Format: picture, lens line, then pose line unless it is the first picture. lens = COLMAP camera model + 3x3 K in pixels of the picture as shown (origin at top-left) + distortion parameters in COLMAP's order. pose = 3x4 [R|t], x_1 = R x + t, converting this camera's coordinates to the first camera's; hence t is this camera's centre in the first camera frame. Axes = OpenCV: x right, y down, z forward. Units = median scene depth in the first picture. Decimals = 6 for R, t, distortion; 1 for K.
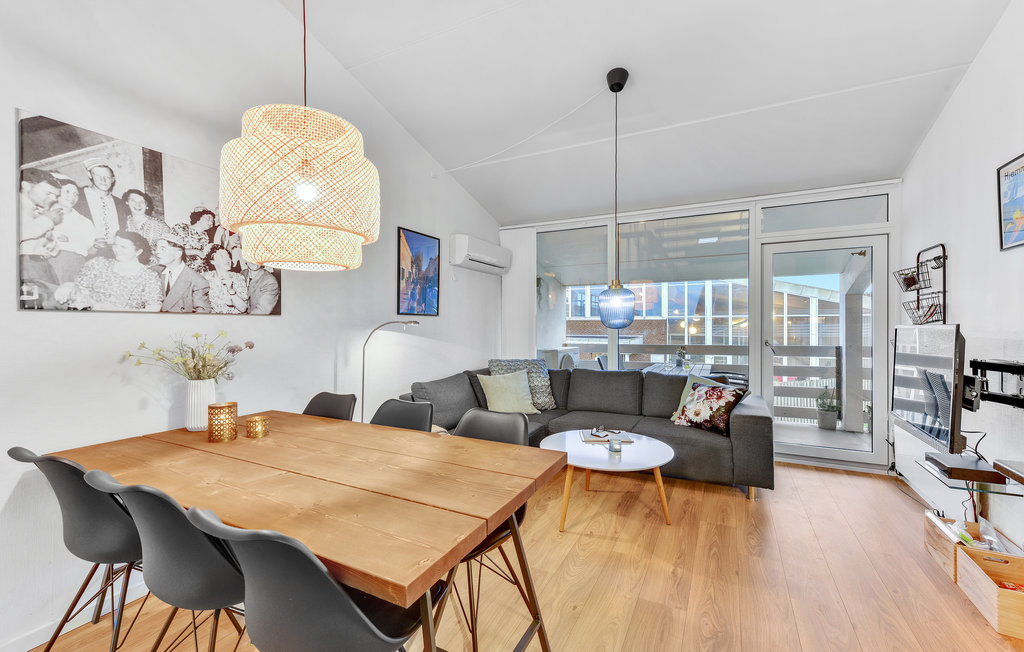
lens RADIAL K [[438.7, 0, 498.7], [0, 438.7, 326.2], [0, 0, 1]] dist [0.008030, -0.001420]
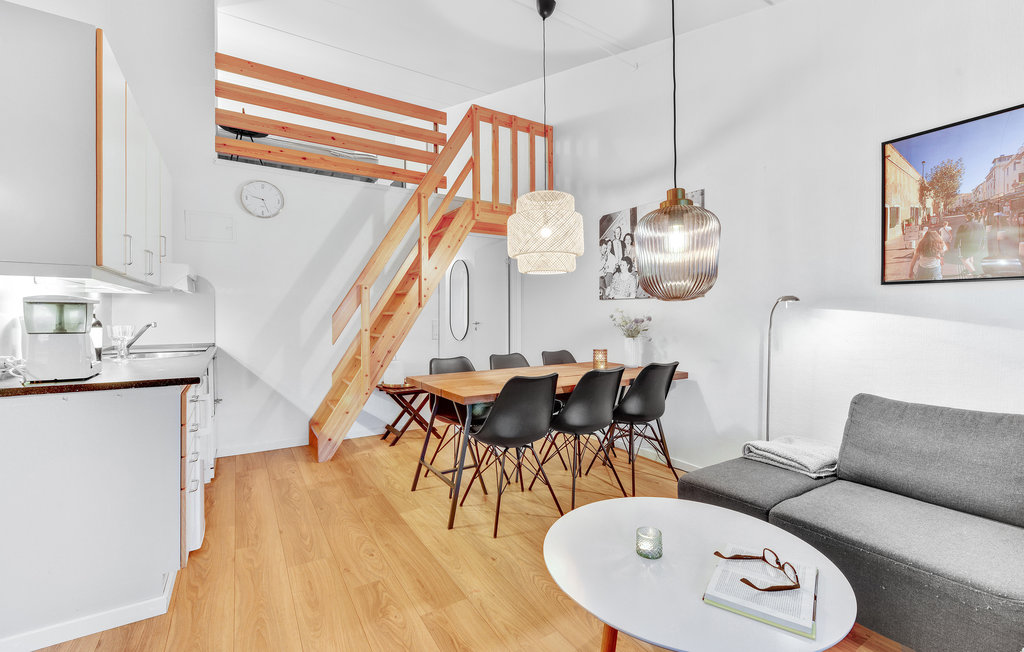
lens RADIAL K [[438.7, 0, 517.0], [0, 438.7, 340.4], [0, 0, 1]] dist [0.008030, -0.001420]
pose [[-0.508640, 0.053106, -0.859340, 0.580719], [-0.004965, 0.997898, 0.064608, 0.014470], [0.860965, 0.037128, -0.507307, 0.872892]]
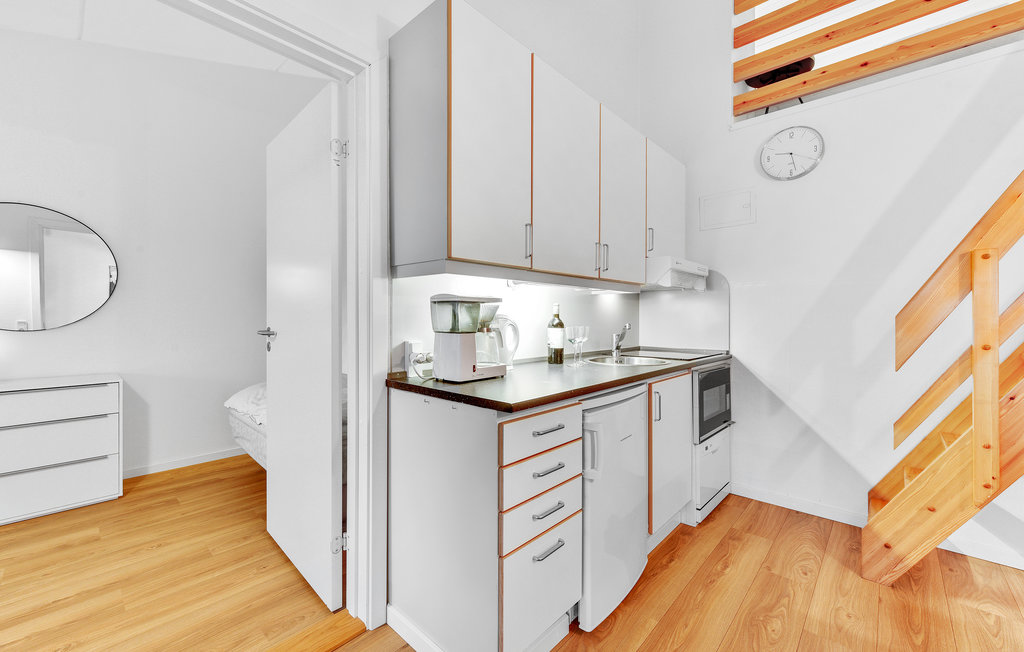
lens RADIAL K [[427.5, 0, 470.8], [0, 427.5, 315.6], [0, 0, 1]] dist [-0.001571, 0.001517]
pose [[-0.962300, 0.003480, 0.271966, 0.293072], [0.003439, 0.999994, -0.000626, 0.022052], [-0.271967, 0.000333, -0.962307, 0.646545]]
